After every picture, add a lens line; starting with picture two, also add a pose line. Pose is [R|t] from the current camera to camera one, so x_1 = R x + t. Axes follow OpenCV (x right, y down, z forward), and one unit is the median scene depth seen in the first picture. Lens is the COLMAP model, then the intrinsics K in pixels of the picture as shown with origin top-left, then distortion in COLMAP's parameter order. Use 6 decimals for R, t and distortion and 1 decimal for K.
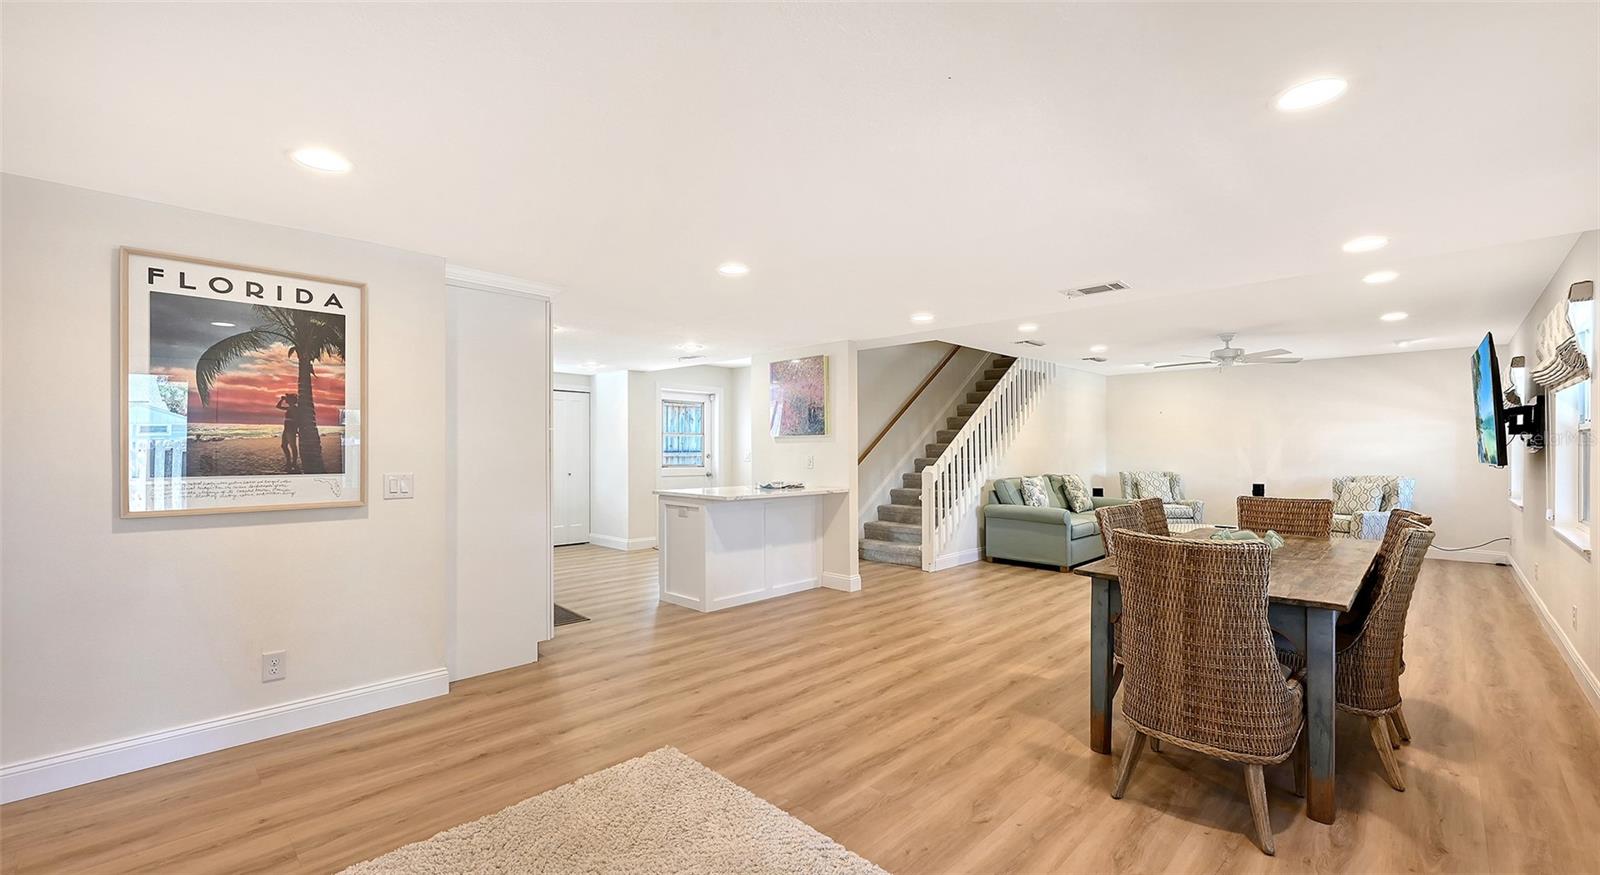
lens RADIAL K [[638.6, 0, 802.8], [0, 638.6, 440.7], [0, 0, 1]] dist [0.002993, -0.000484]
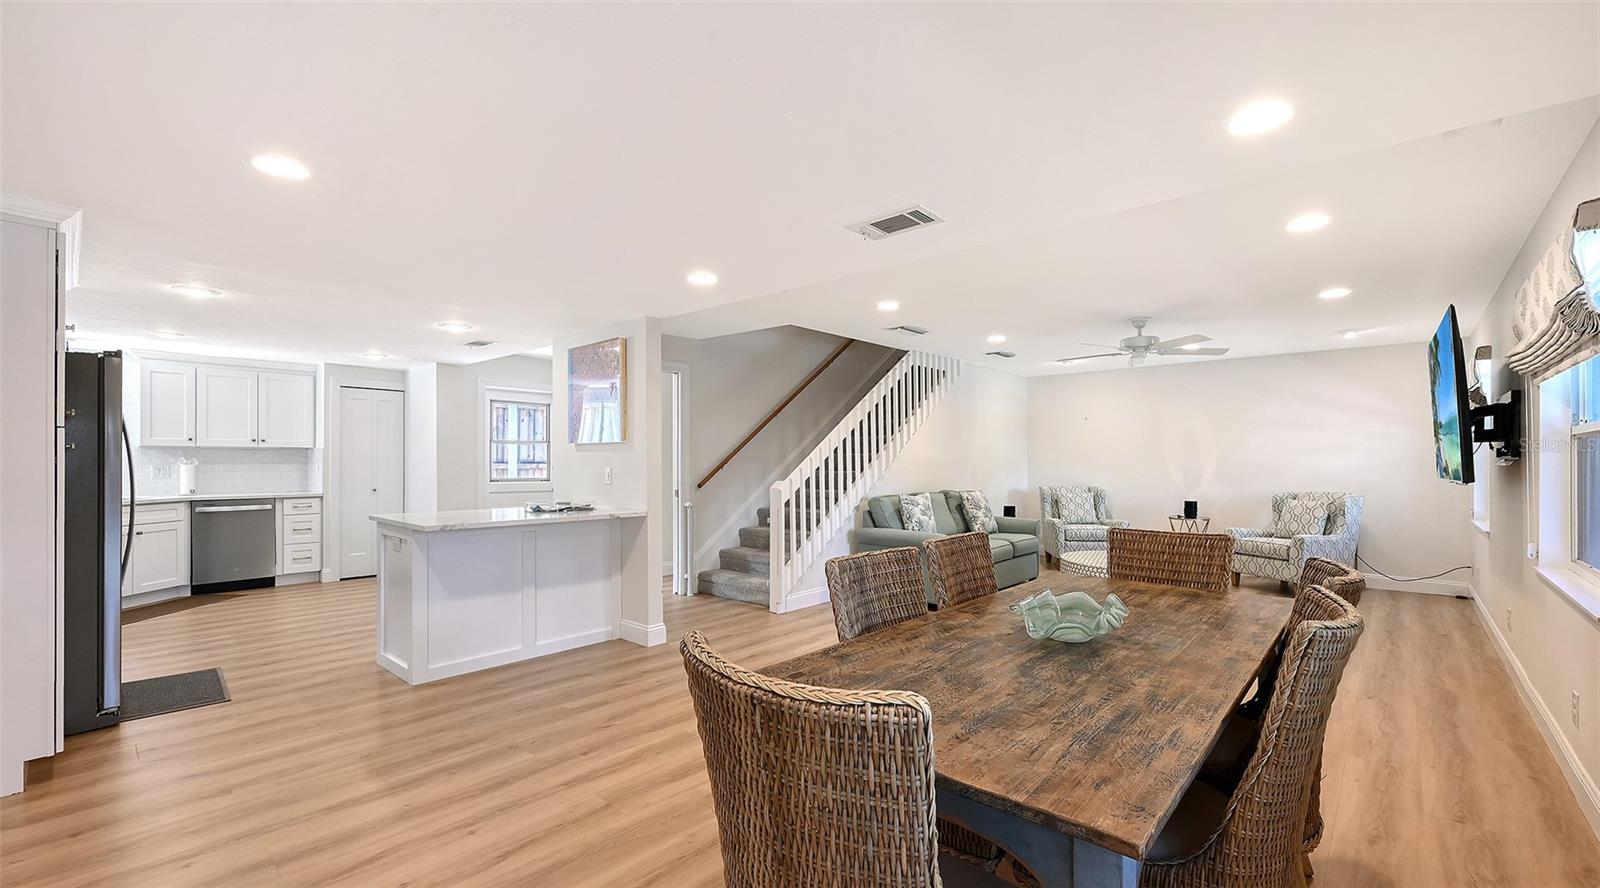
lens RADIAL K [[654.0, 0, 795.4], [0, 654.0, 449.1], [0, 0, 1]] dist [0.000818, -0.000125]
pose [[0.999229, 0.002179, 0.039195, 0.217506], [-0.002025, 0.999990, -0.003970, 0.003319], [-0.039203, 0.003887, 0.999224, 0.209641]]
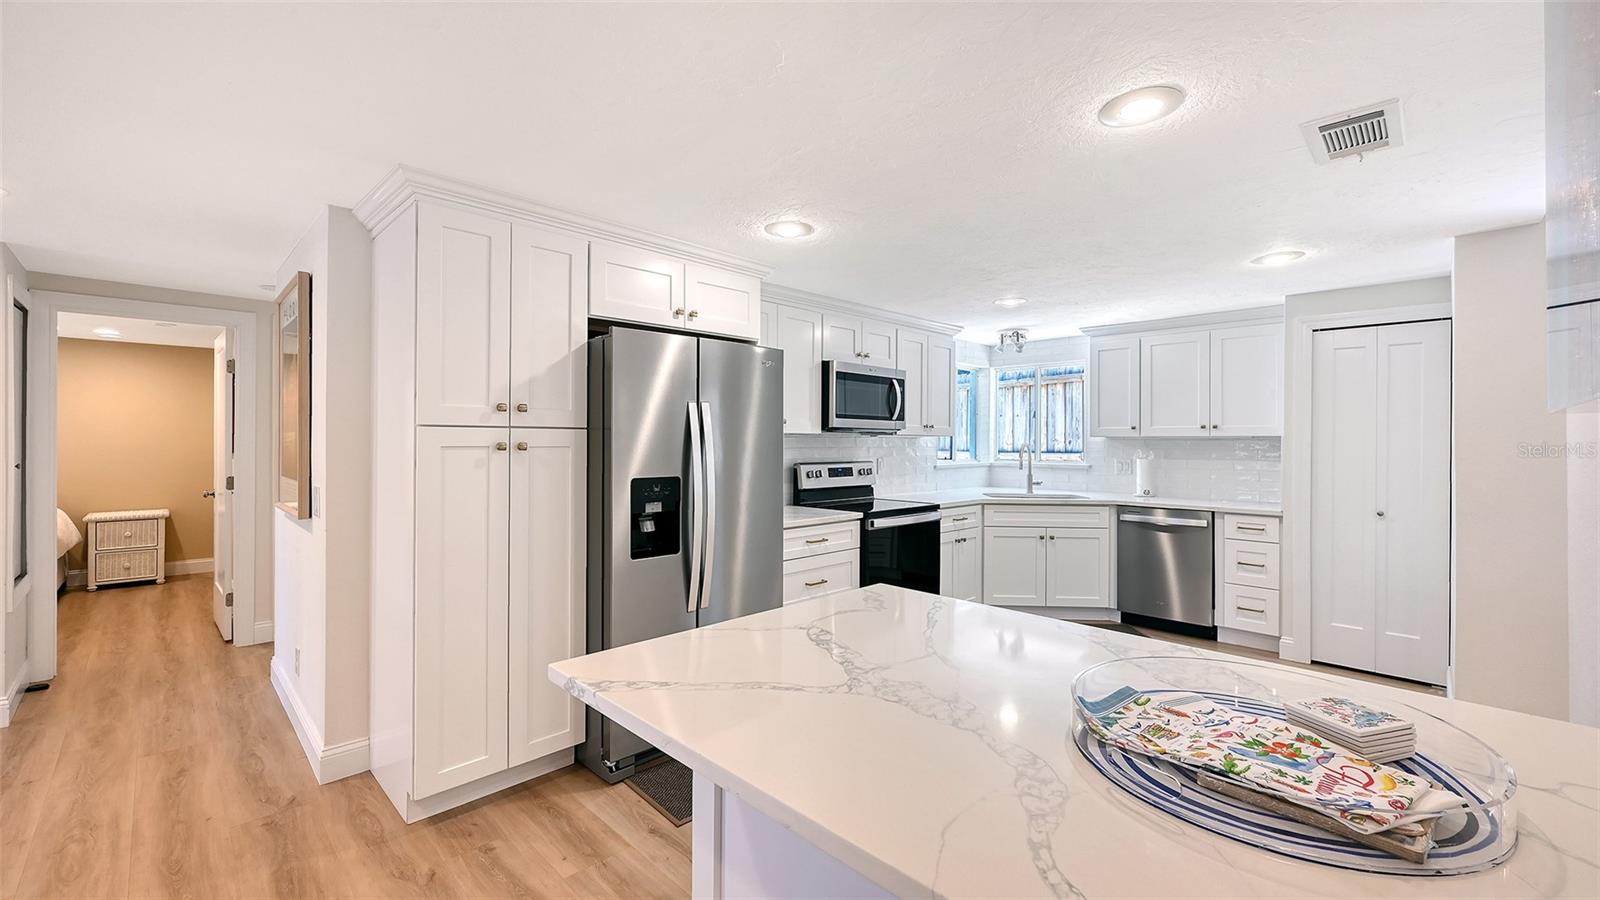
lens RADIAL K [[654.0, 0, 804.1], [0, 654.0, 447.0], [0, 0, 1]] dist [0.000818, -0.000125]
pose [[-0.003584, 0.003757, -0.999987, 0.122089], [0.007677, 0.999964, 0.003729, 0.003567], [0.999964, -0.007663, -0.003613, 0.956897]]
